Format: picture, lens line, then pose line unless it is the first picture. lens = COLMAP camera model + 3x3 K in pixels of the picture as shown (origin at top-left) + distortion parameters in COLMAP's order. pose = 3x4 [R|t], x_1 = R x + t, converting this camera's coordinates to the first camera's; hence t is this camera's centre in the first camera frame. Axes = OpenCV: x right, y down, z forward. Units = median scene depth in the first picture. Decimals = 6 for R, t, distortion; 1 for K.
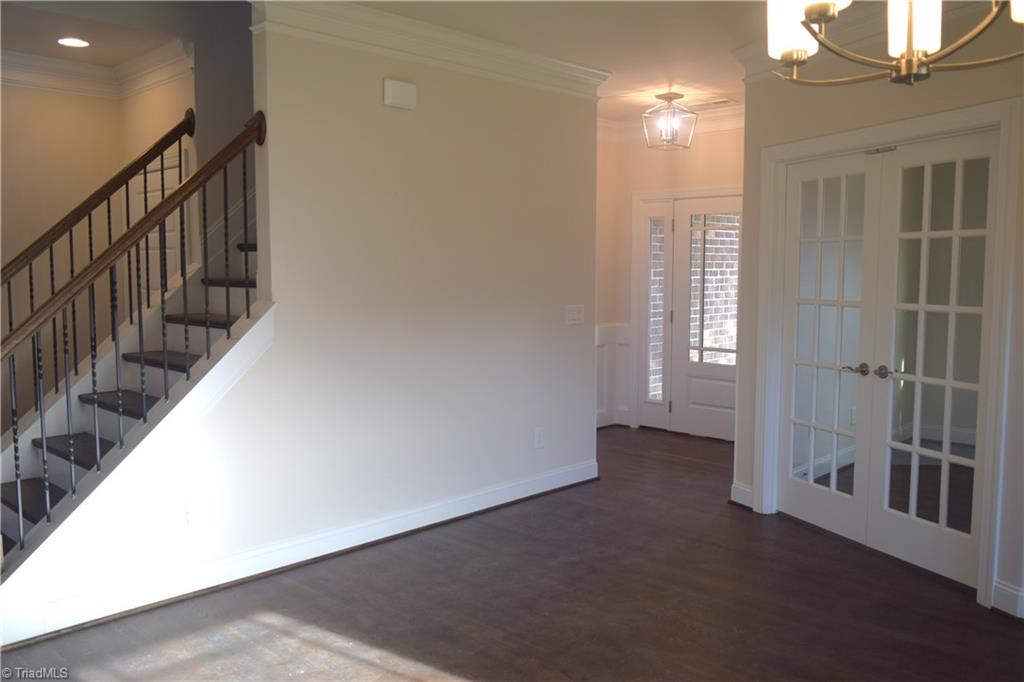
lens RADIAL K [[855.1, 0, 512.0], [0, 855.1, 341.0], [0, 0, 1]] dist [-0.007229, -0.004453]
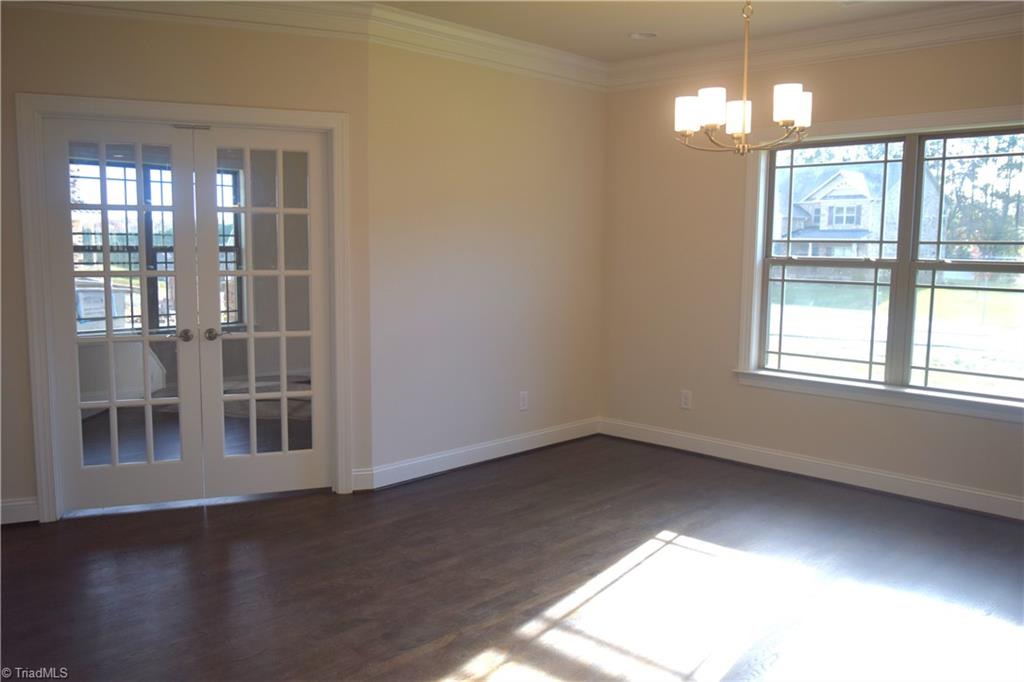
lens RADIAL K [[855.1, 0, 512.0], [0, 855.1, 341.0], [0, 0, 1]] dist [-0.007229, -0.004453]
pose [[0.008551, -0.118124, 0.992962, -0.709905], [0.072929, 0.990428, 0.117195, -0.061034], [-0.997300, 0.071413, 0.017084, 0.665377]]
